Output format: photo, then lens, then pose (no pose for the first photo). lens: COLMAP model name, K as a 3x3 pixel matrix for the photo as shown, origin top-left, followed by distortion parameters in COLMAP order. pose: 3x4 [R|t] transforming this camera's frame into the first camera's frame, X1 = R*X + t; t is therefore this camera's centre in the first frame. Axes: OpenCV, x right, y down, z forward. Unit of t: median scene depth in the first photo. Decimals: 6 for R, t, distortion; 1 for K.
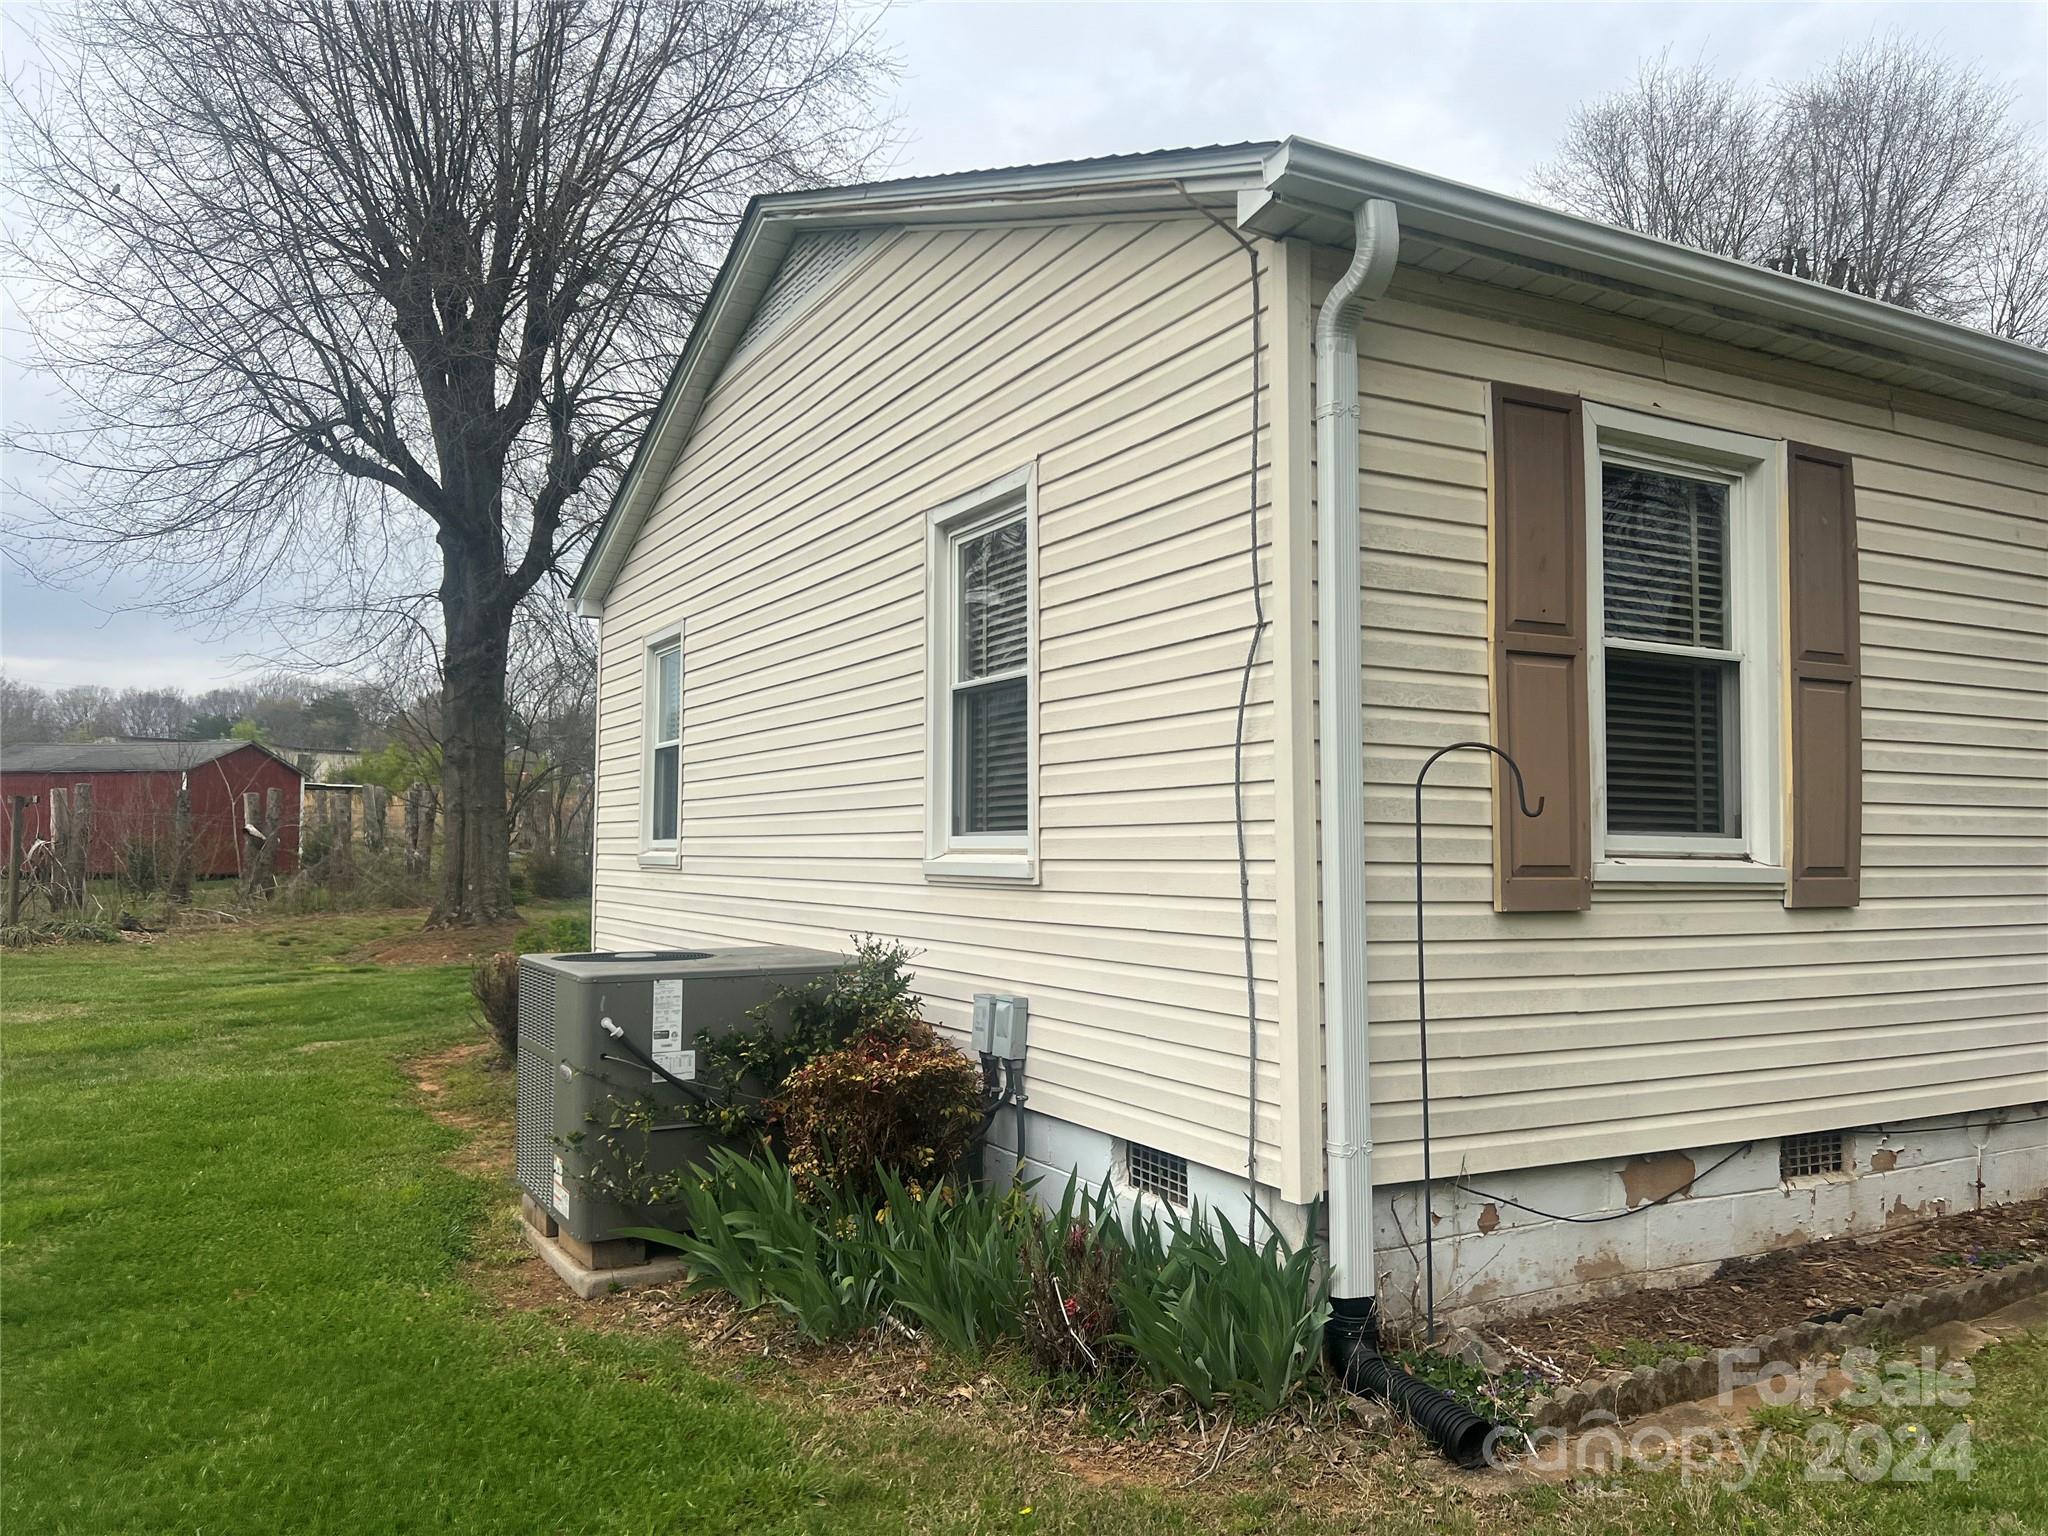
lens RADIAL K [[1565.7, 0, 1021.7], [0, 1565.7, 767.4], [0, 0, 1]] dist [0.015427, -0.032717]
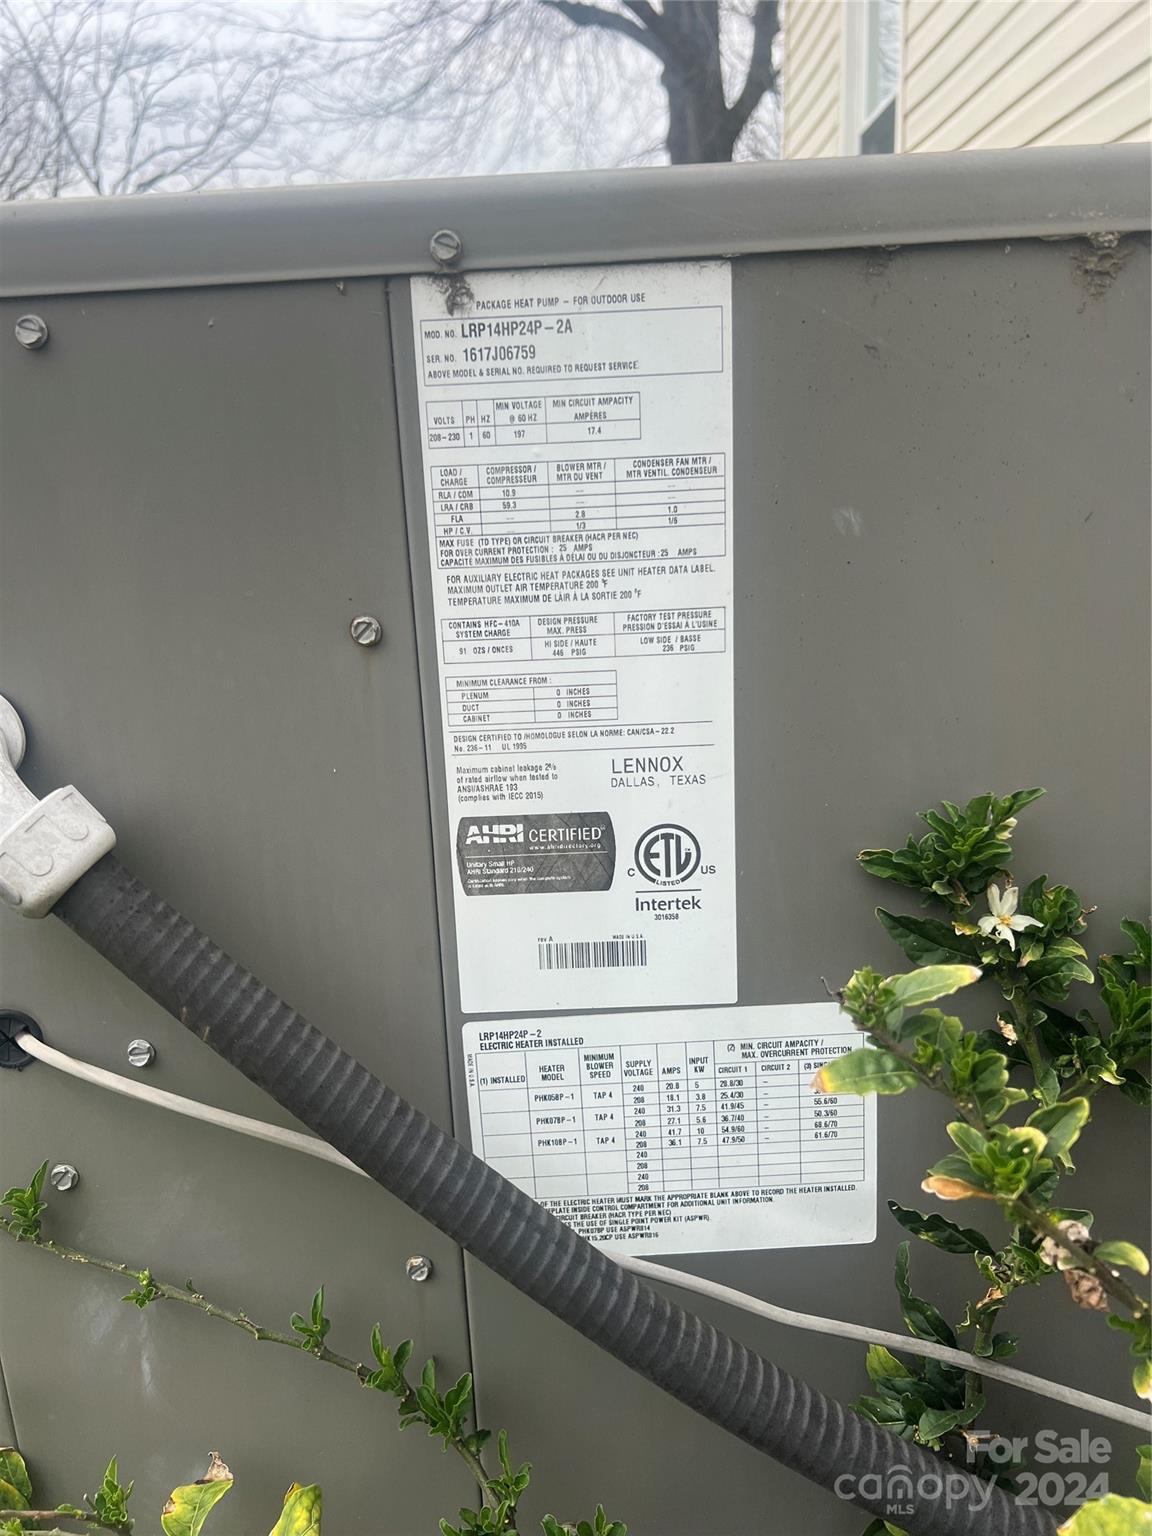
lens RADIAL K [[1174.3, 0, 578.5], [0, 1174.3, 767.0], [0, 0, 1]] dist [0.015427, -0.032717]
pose [[0.883452, 0.072425, -0.462891, -0.191488], [0.078180, 0.951340, 0.298059, 0.141861], [0.461953, -0.299510, 0.834801, 0.933198]]
